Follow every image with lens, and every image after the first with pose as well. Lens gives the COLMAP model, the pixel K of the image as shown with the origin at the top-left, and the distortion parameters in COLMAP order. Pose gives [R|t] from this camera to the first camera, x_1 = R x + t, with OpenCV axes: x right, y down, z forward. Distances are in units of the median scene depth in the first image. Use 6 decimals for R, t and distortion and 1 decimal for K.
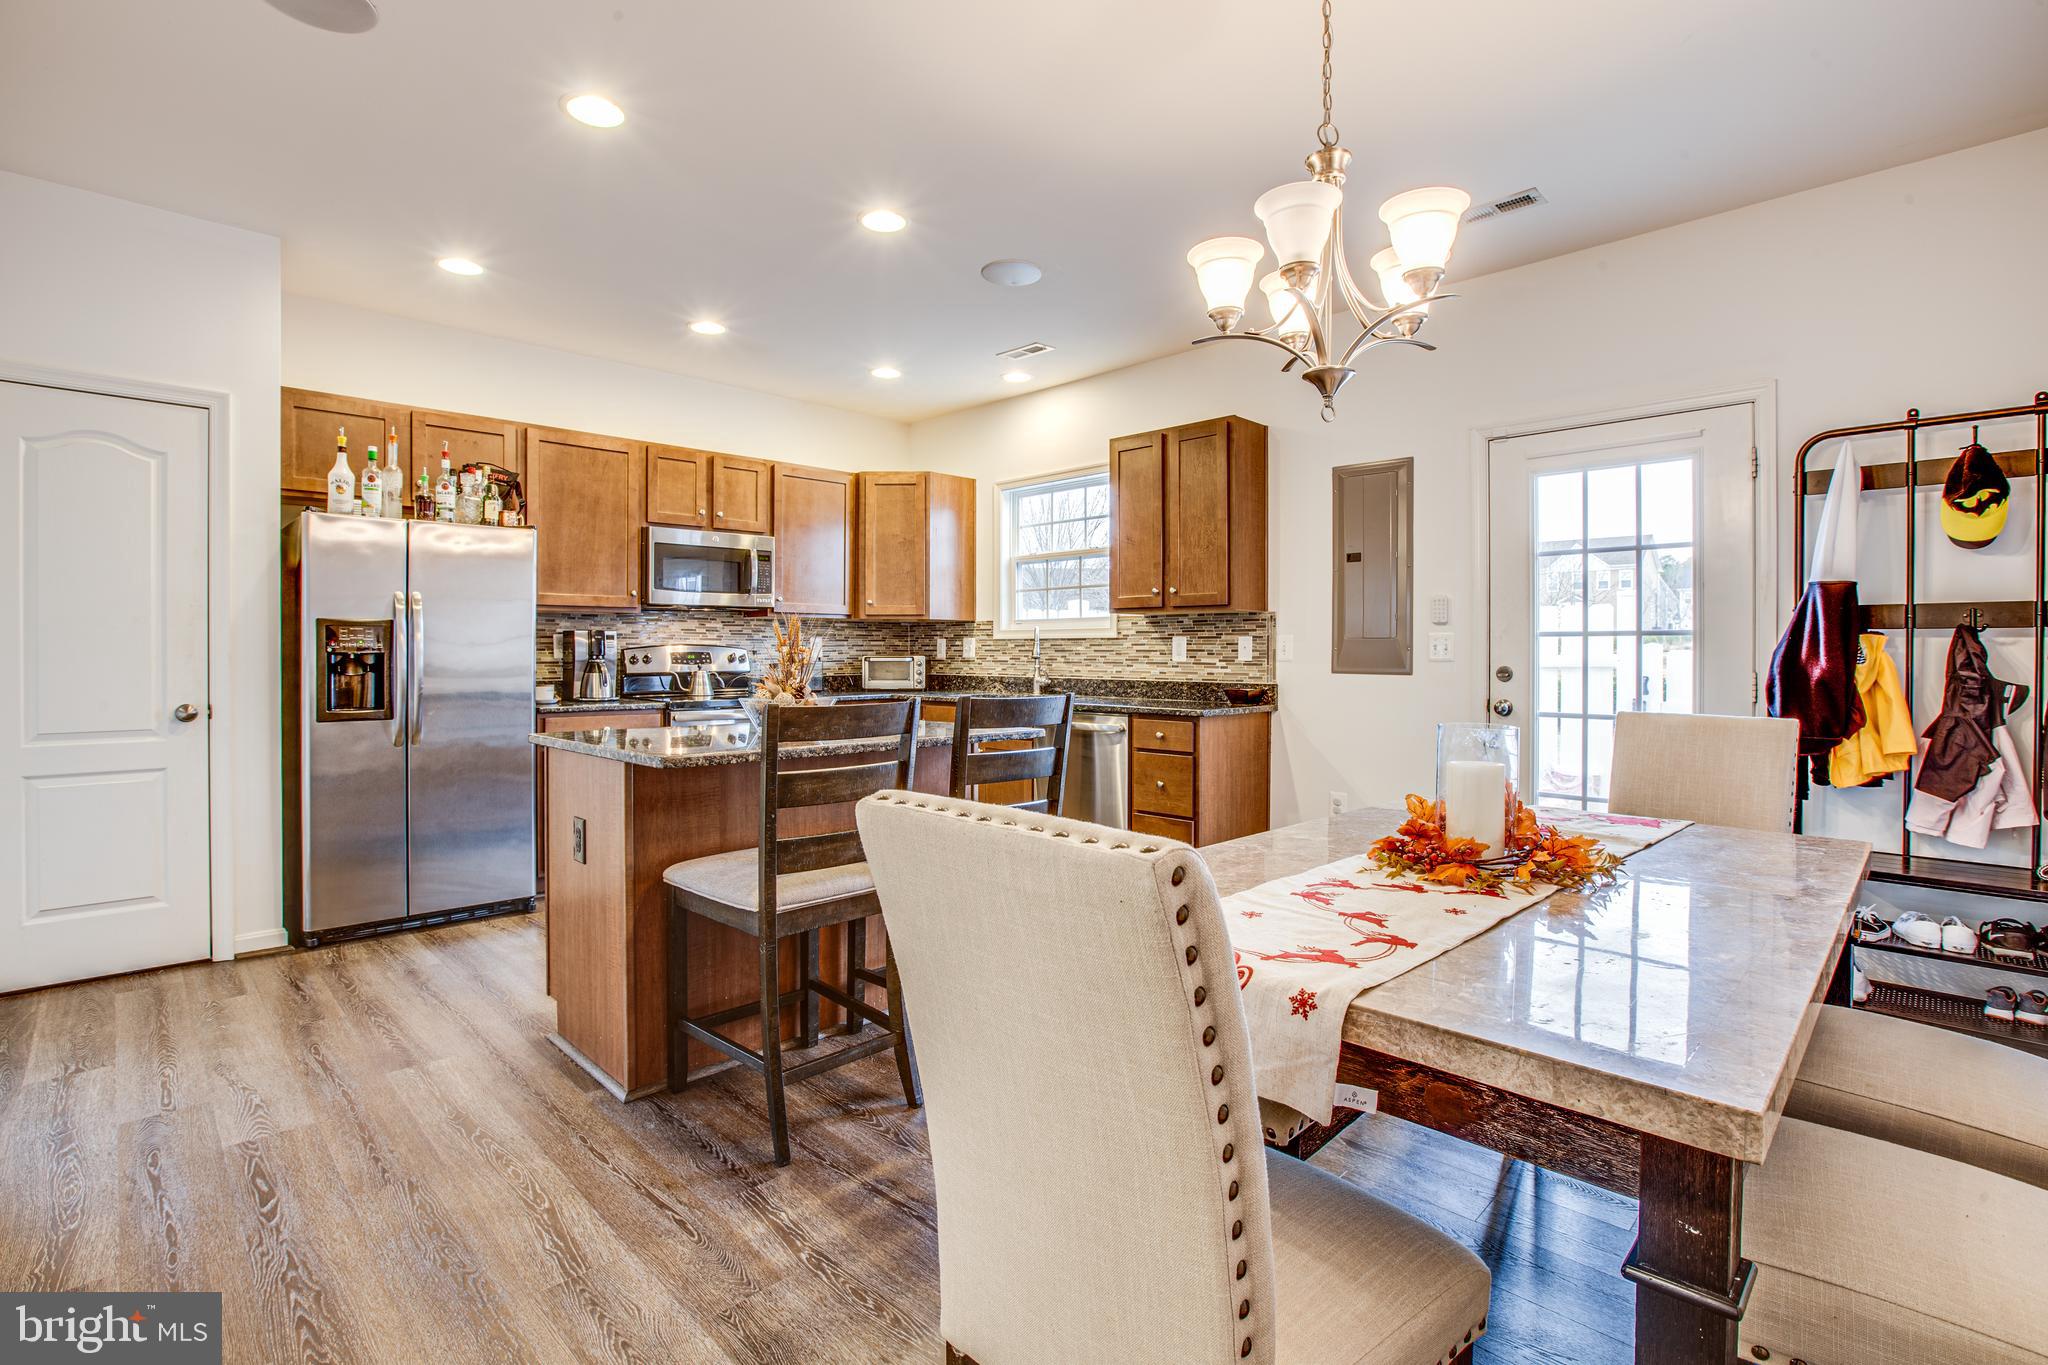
lens RADIAL K [[953.6, 0, 1014.7], [0, 953.6, 679.7], [0, 0, 1]] dist [-0.051748, 0.019632]
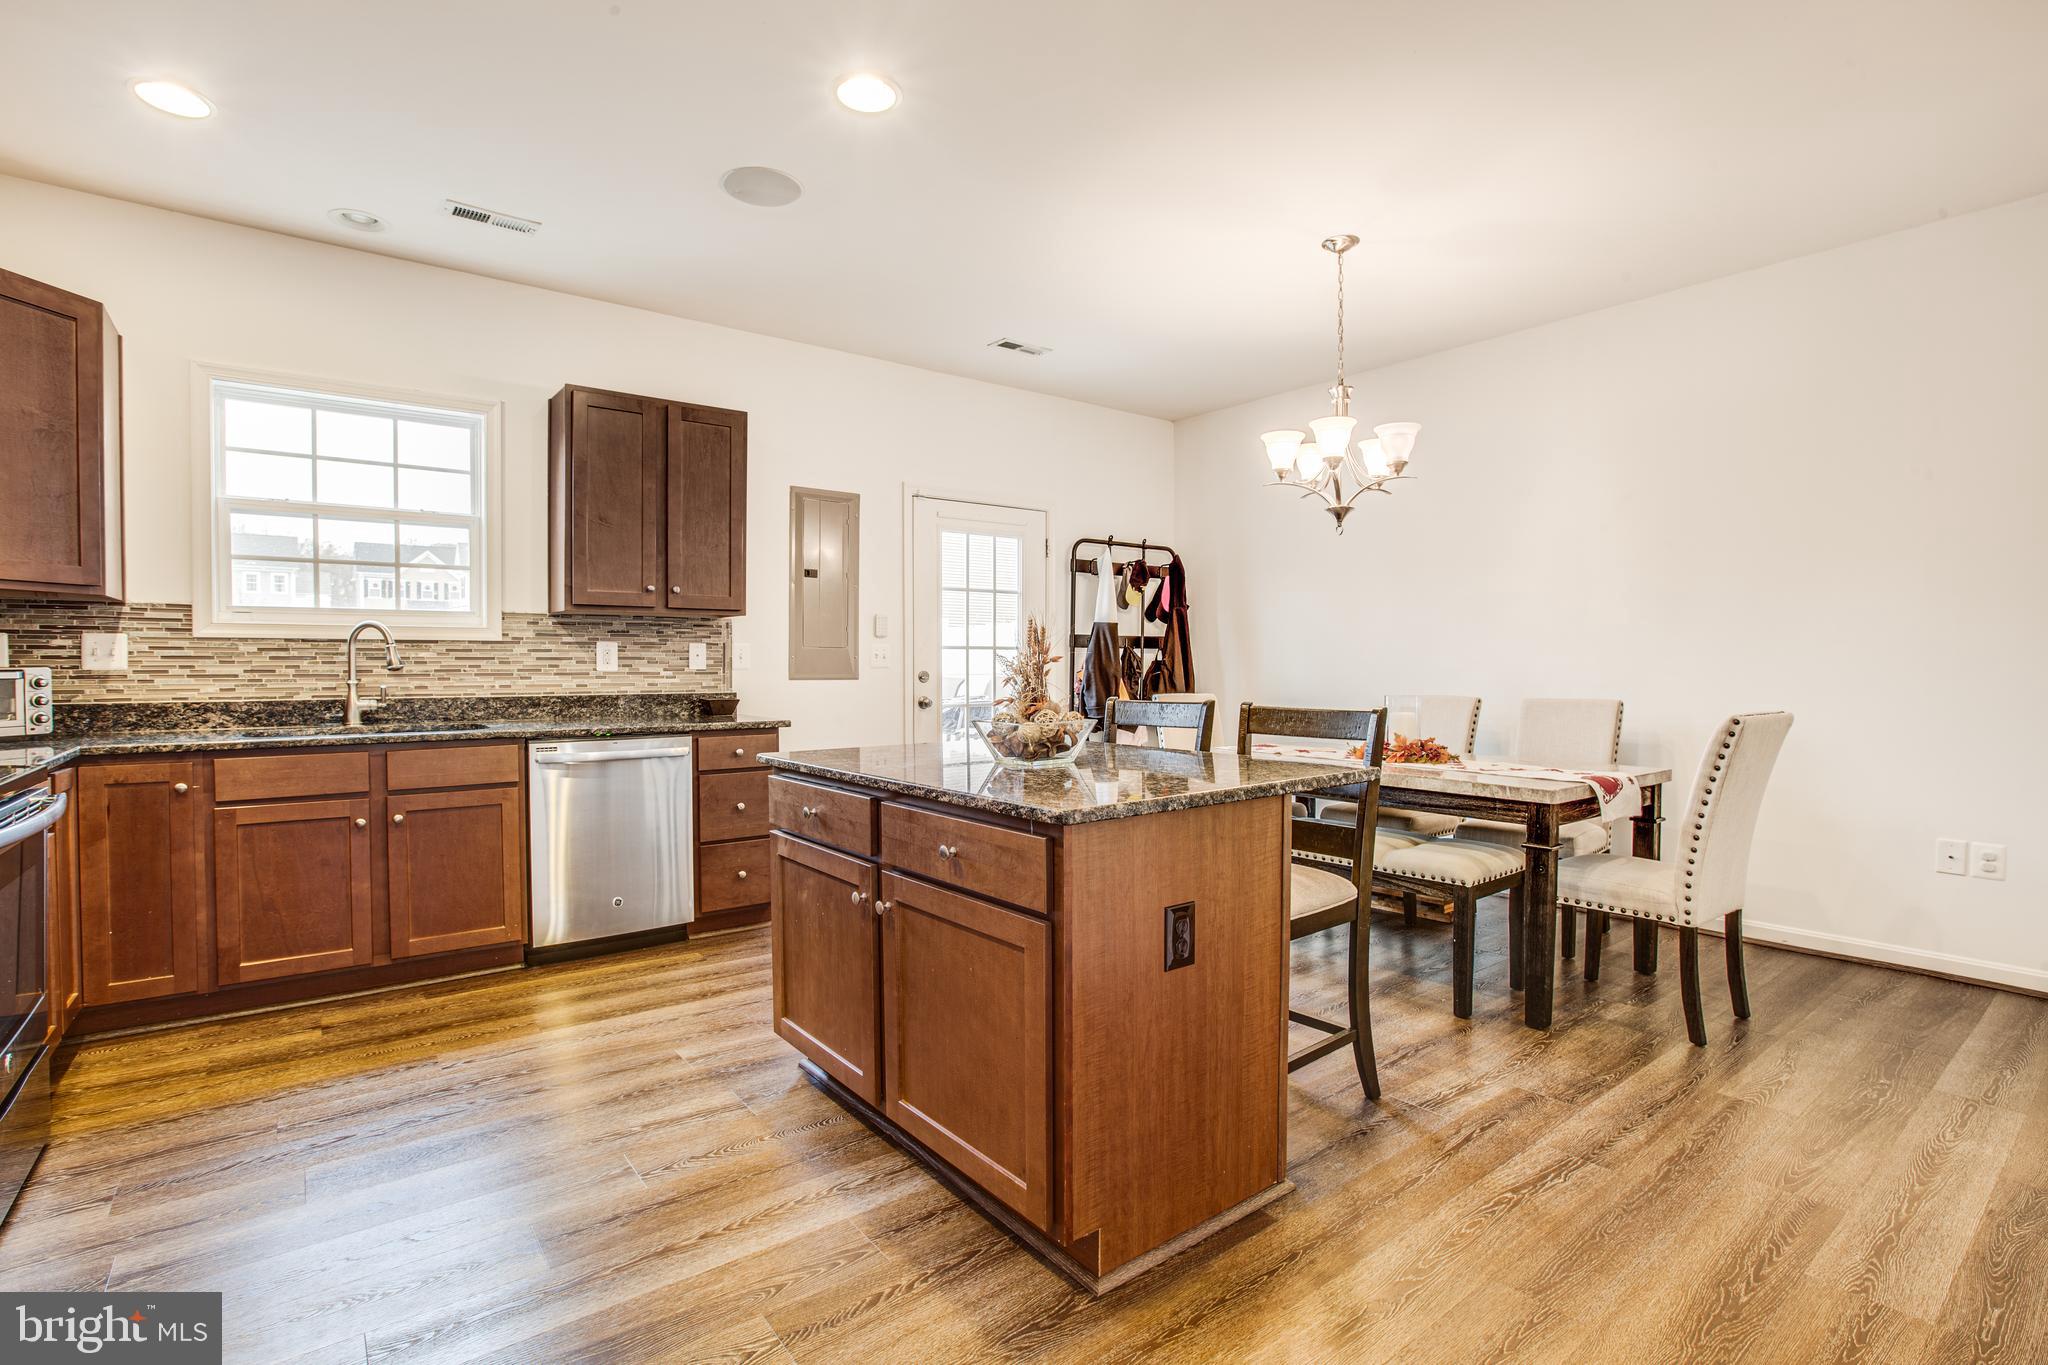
lens RADIAL K [[959.8, 0, 1018.6], [0, 959.8, 681.8], [0, 0, 1]] dist [-0.043978, 0.015672]
pose [[0.117708, -0.021315, 0.992819, -0.611694], [0.027971, 0.999444, 0.018141, -0.014838], [-0.992654, 0.025635, 0.118239, 0.539010]]
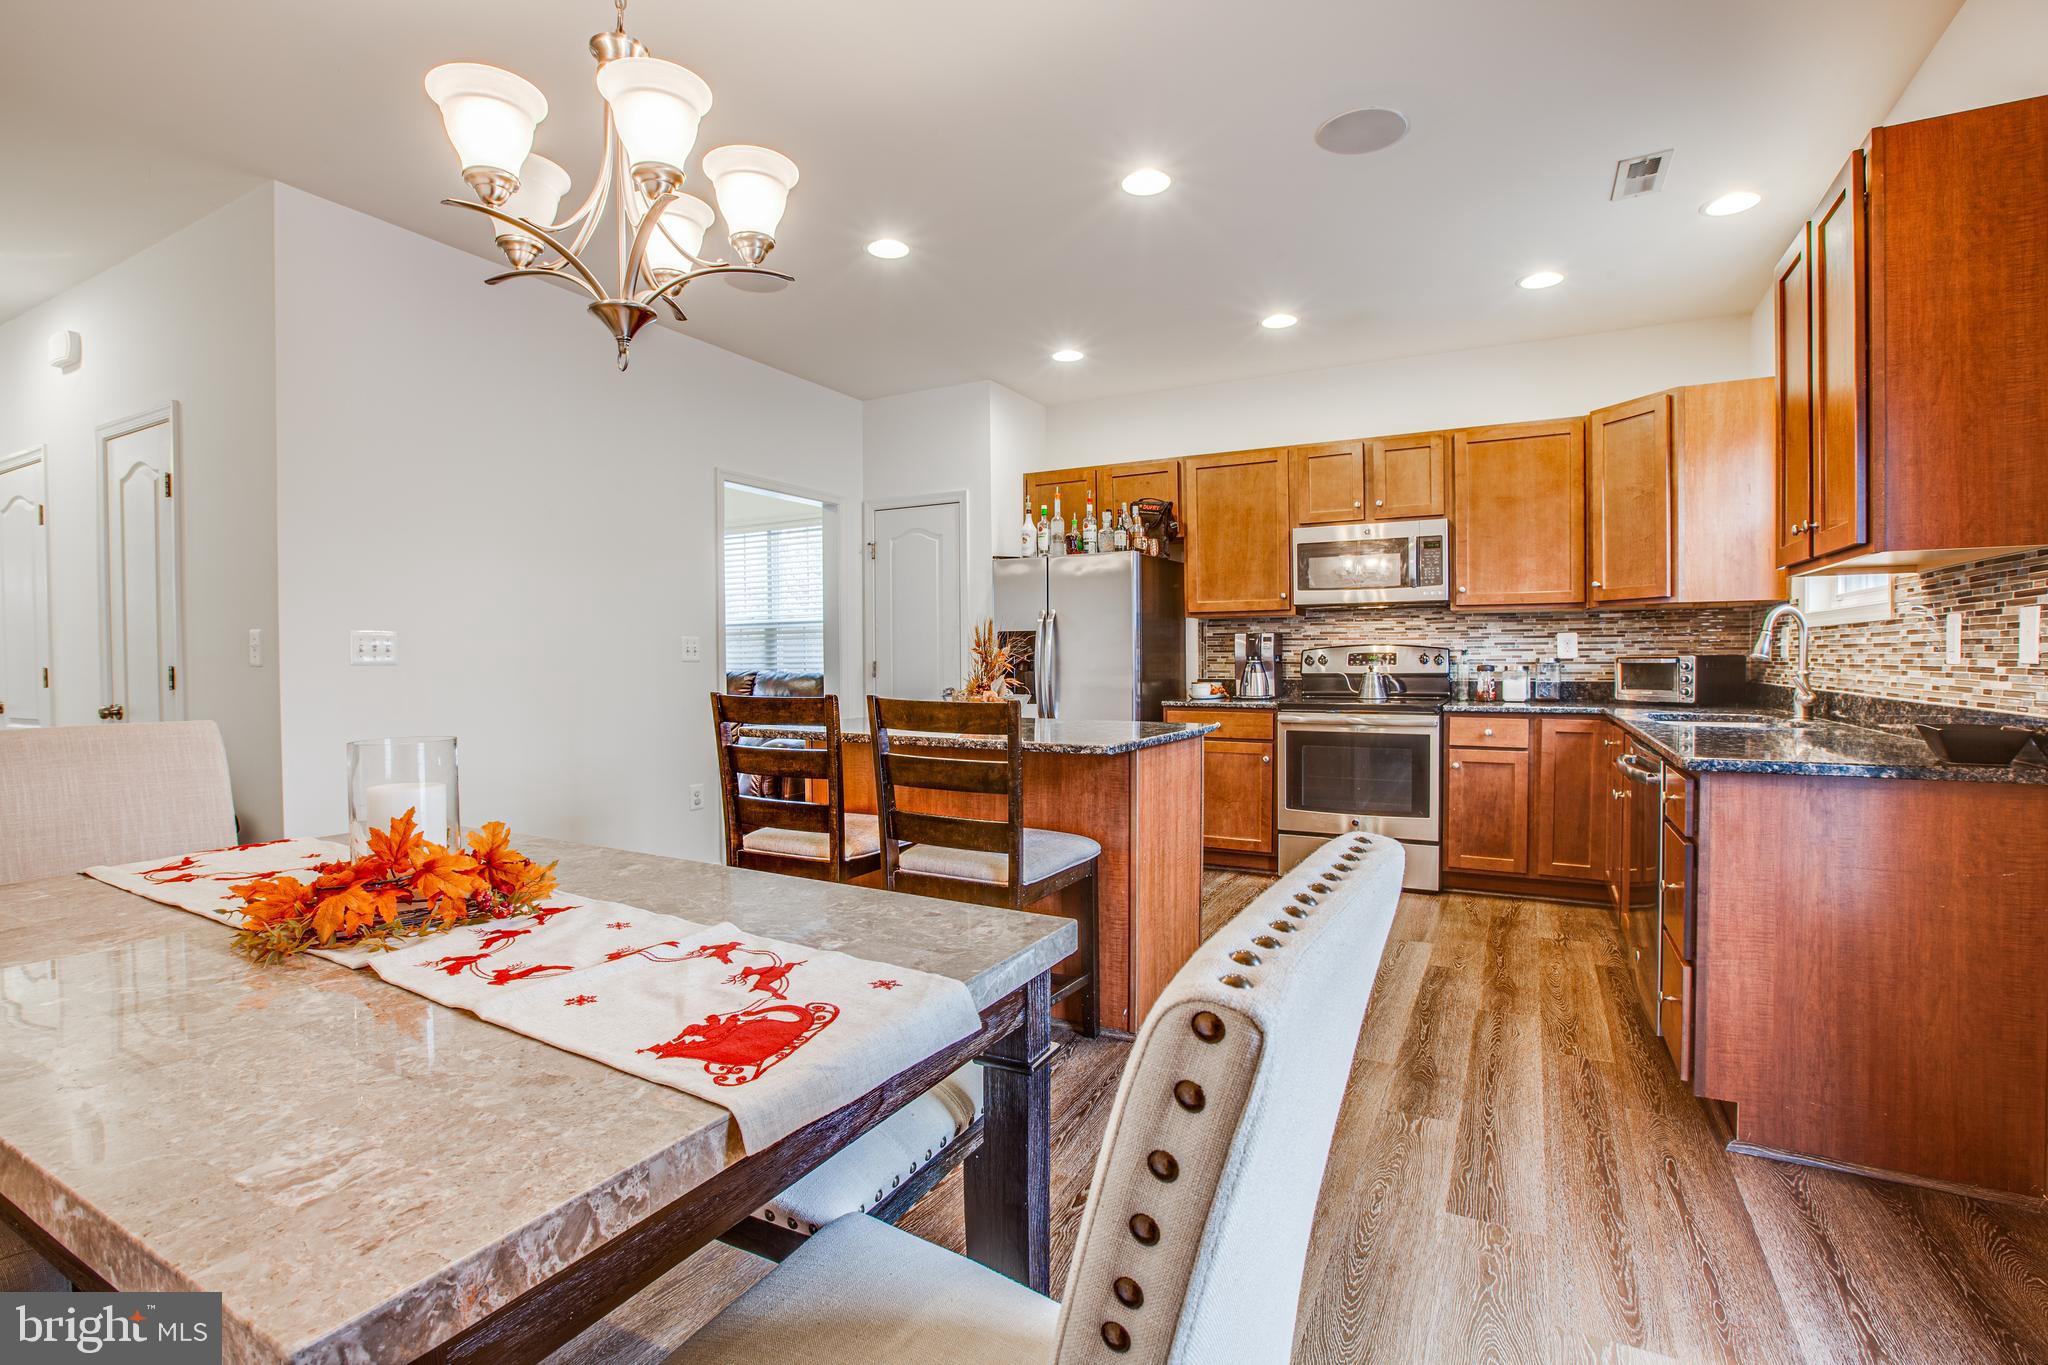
lens RADIAL K [[942.9, 0, 1021.1], [0, 942.9, 658.8], [0, 0, 1]] dist [-0.017707, -0.000038]
pose [[0.301512, -0.001084, -0.953462, 0.475126], [-0.022752, 0.999706, -0.008332, -0.007577], [0.953191, 0.024205, 0.301399, 0.409814]]
